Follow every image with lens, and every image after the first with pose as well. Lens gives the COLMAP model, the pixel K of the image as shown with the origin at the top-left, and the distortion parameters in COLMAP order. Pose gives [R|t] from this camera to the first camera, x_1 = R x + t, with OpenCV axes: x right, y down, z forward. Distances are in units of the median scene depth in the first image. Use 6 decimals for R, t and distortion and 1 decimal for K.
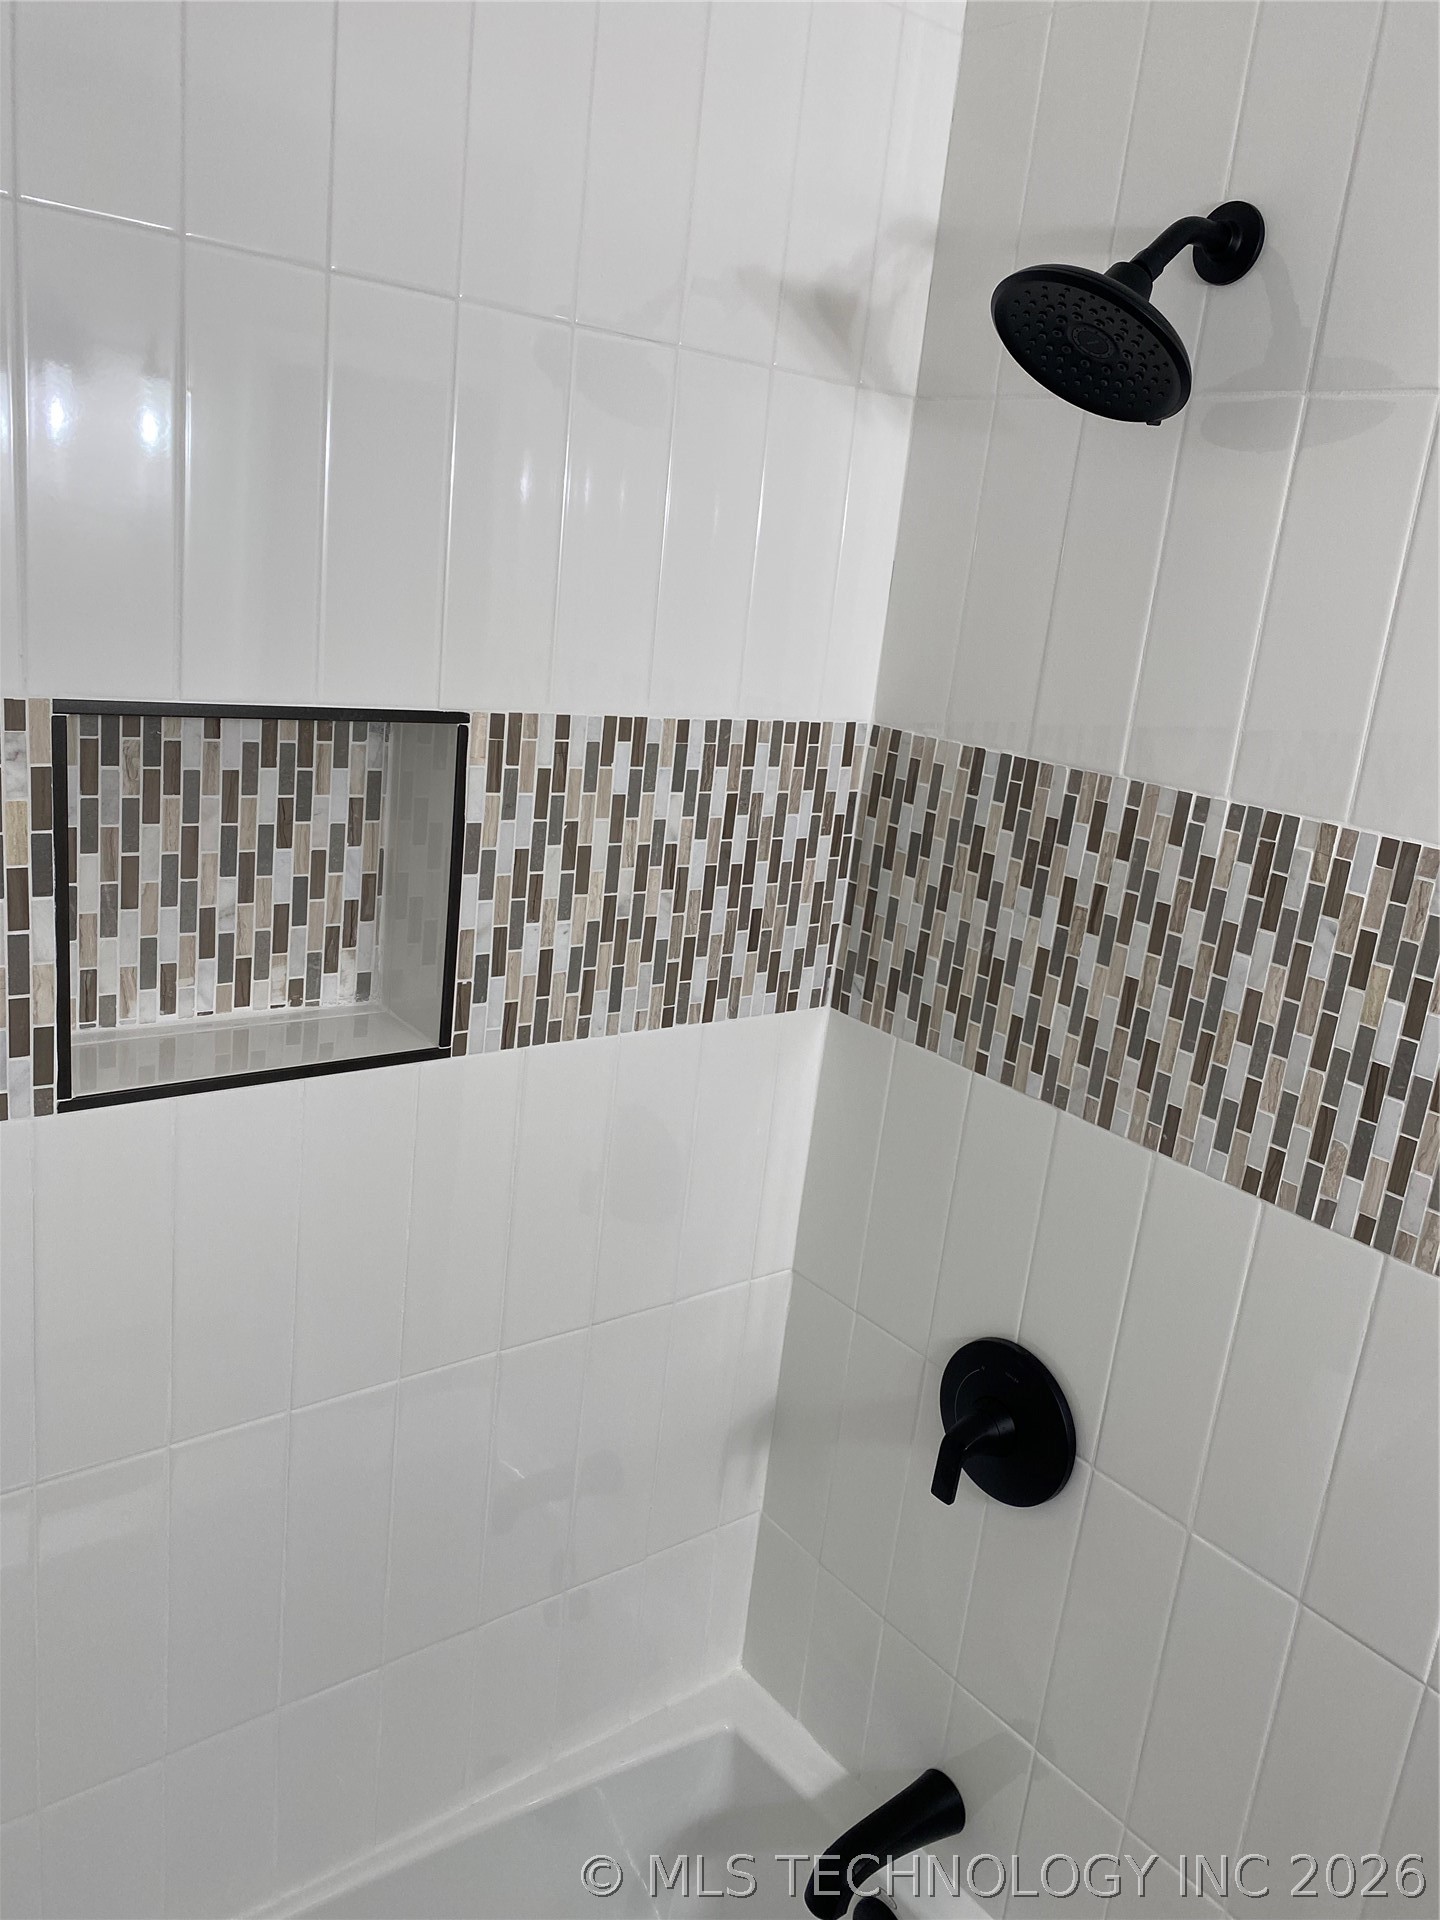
lens RADIAL K [[1482.1, 0, 726.5], [0, 1482.1, 955.9], [0, 0, 1]] dist [0.069618, -0.096285]
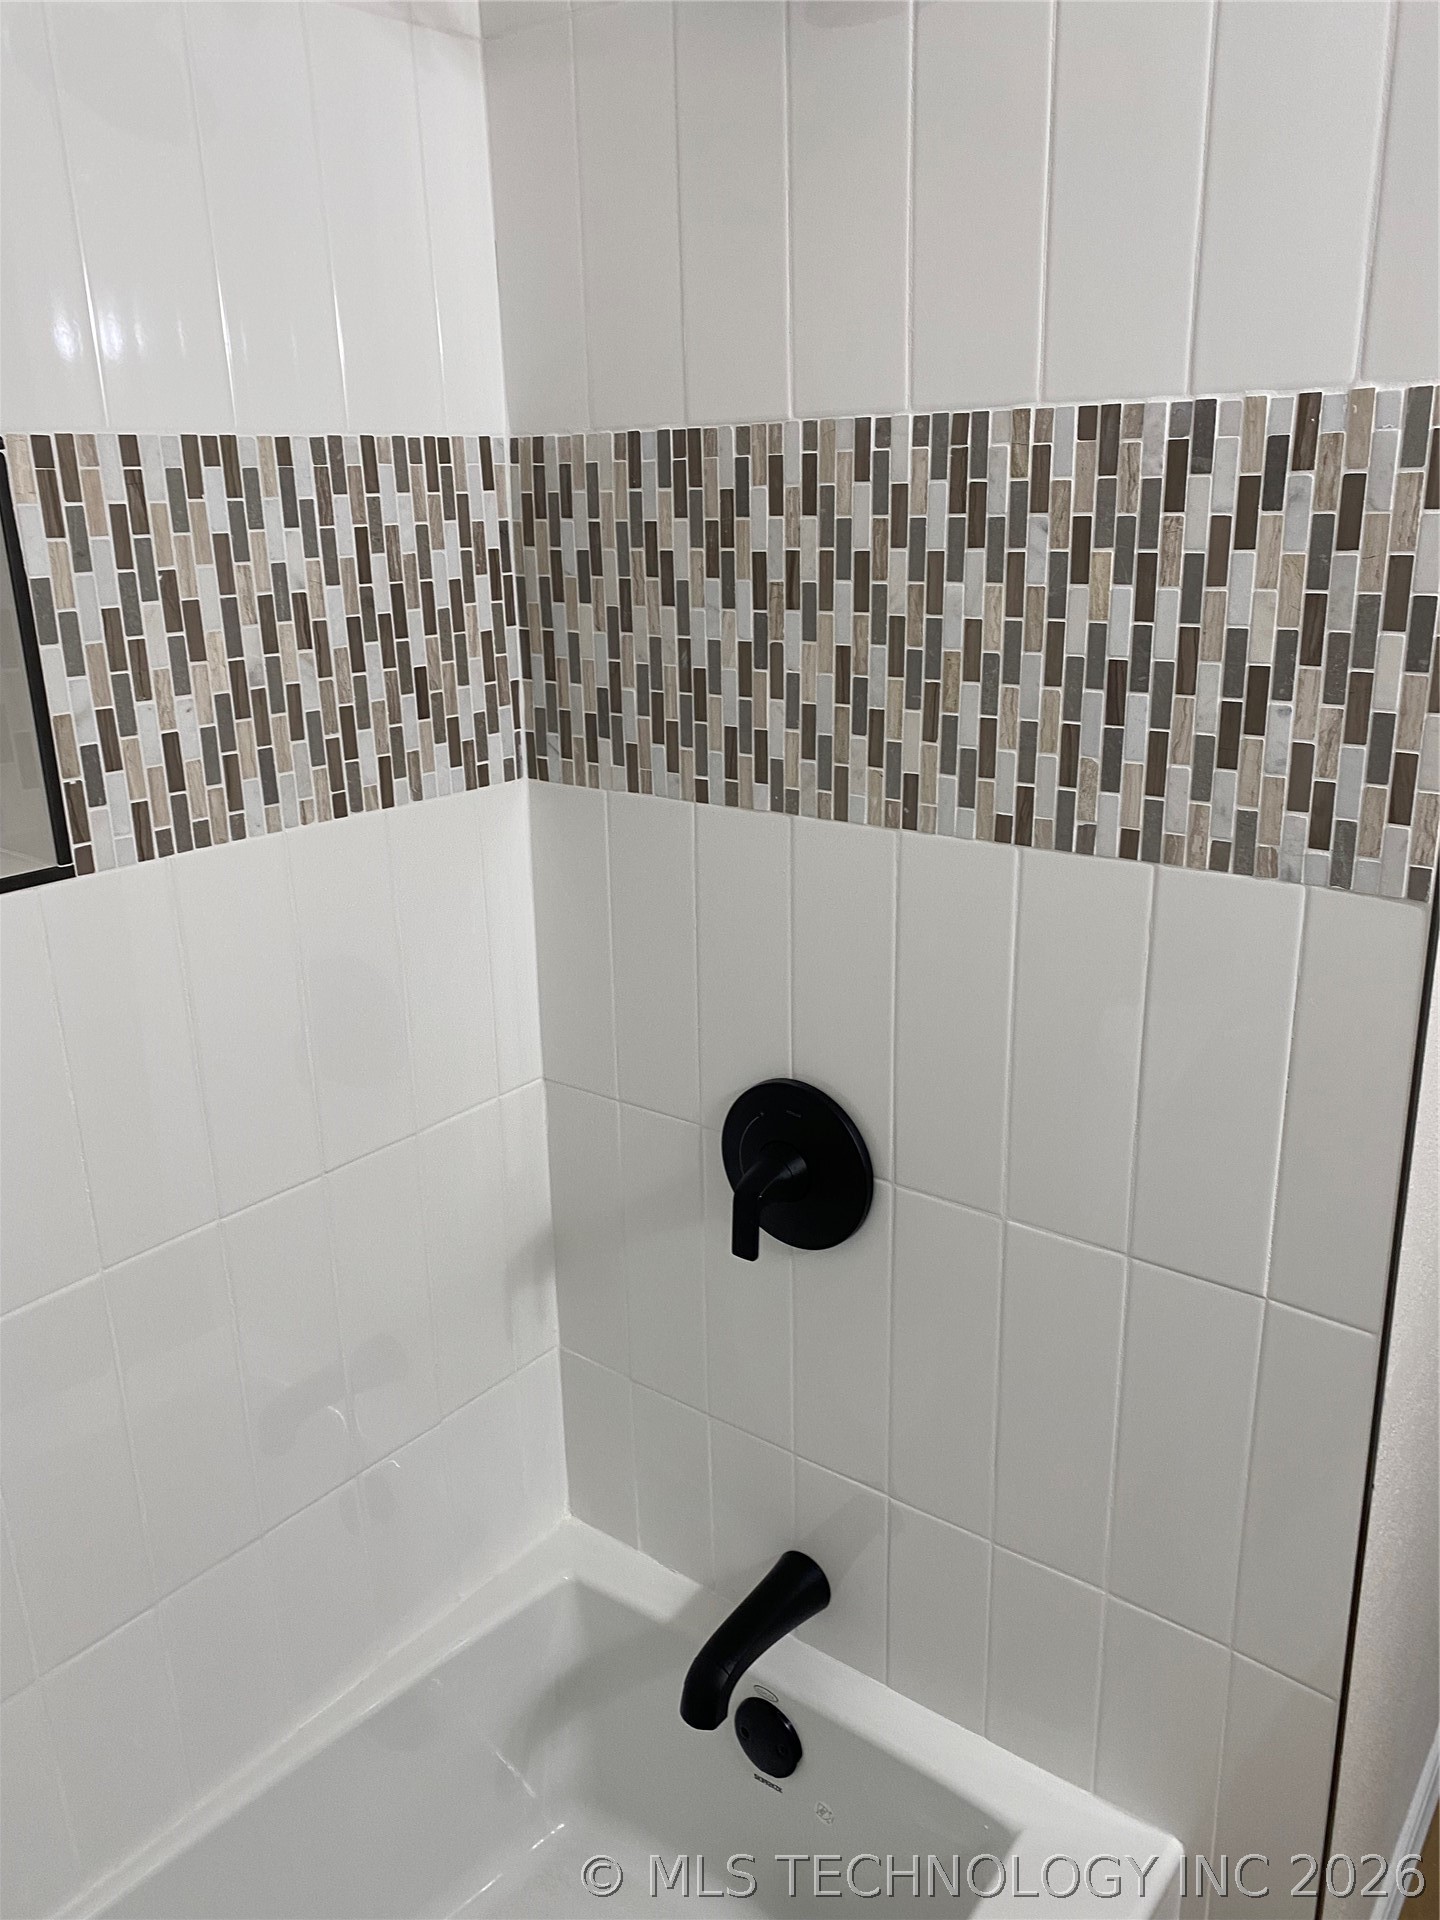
lens RADIAL K [[1482.1, 0, 711.7], [0, 1482.1, 966.1], [0, 0, 1]] dist [0.069618, -0.096285]
pose [[0.967244, -0.192514, 0.165461, 0.008829], [0.183387, 0.980622, 0.068922, 0.122078], [-0.175523, -0.036321, 0.983805, 0.115930]]
